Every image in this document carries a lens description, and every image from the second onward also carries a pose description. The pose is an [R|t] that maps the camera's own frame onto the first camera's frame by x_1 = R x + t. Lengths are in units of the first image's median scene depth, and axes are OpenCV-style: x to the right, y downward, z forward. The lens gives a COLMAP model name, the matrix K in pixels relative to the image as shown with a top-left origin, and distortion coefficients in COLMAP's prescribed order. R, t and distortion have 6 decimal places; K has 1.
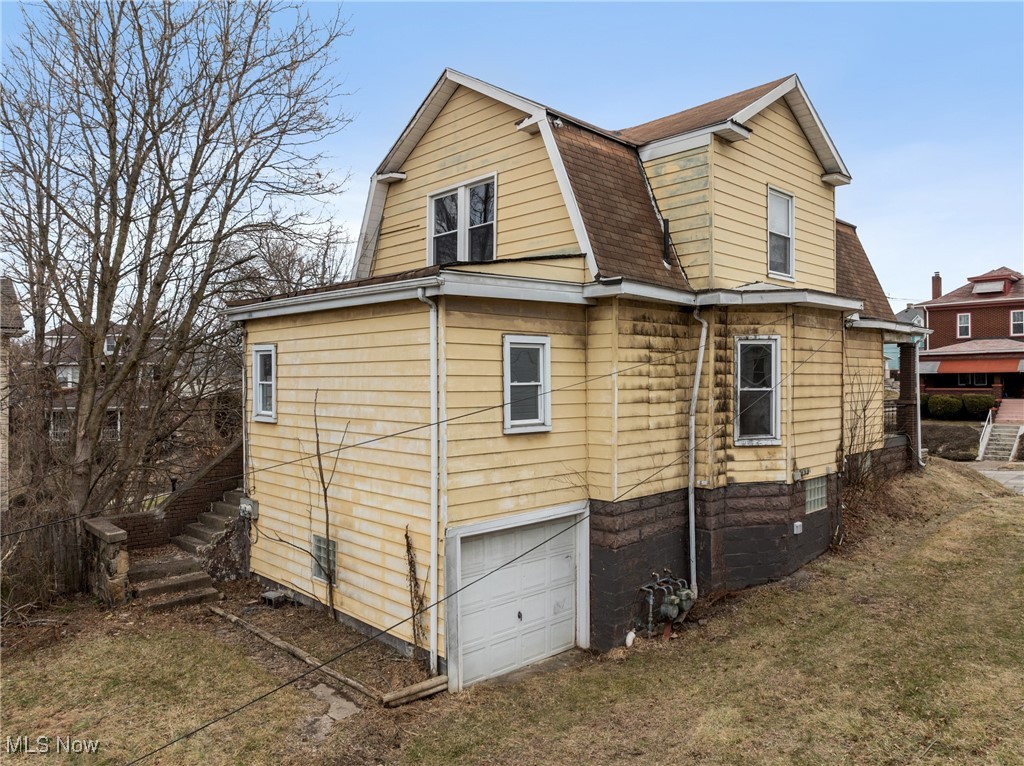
lens RADIAL K [[724.3, 0, 512.0], [0, 724.3, 383.0], [0, 0, 1]] dist [-0.010521, -0.004303]
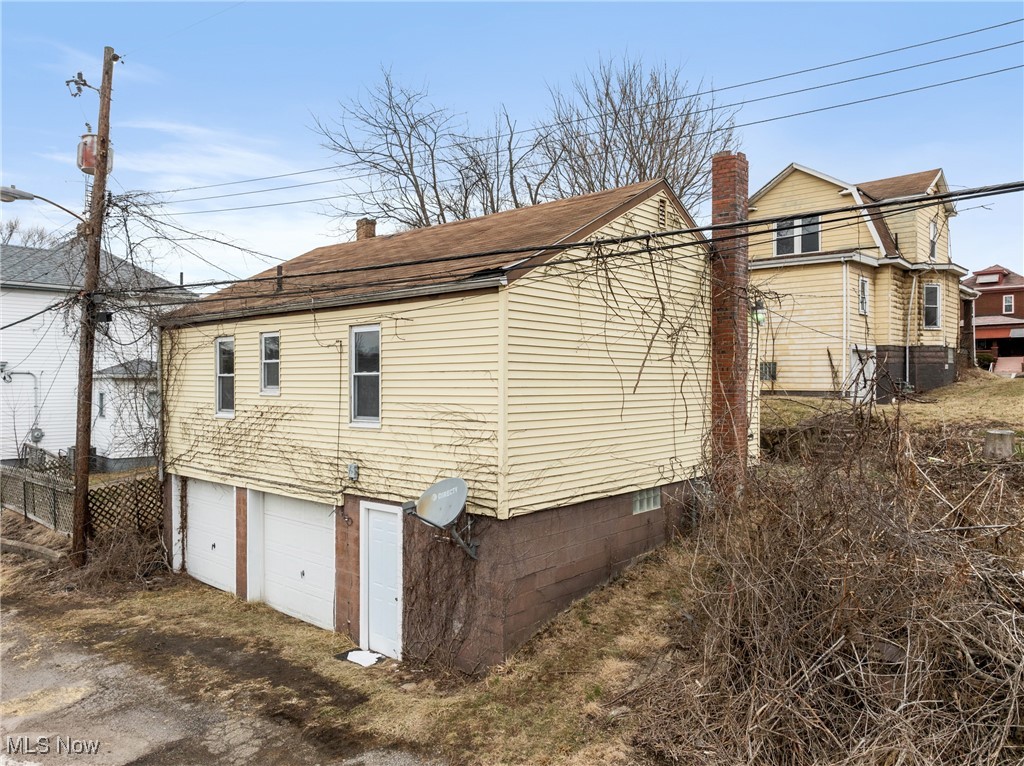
lens RADIAL K [[779.0, 0, 512.0], [0, 779.0, 383.0], [0, 0, 1]] dist [-0.010992, -0.003372]
pose [[0.997321, 0.008059, 0.072704, -1.218607], [-0.007514, 0.999942, -0.007773, 0.292257], [-0.072763, 0.007206, 0.997323, -1.431944]]
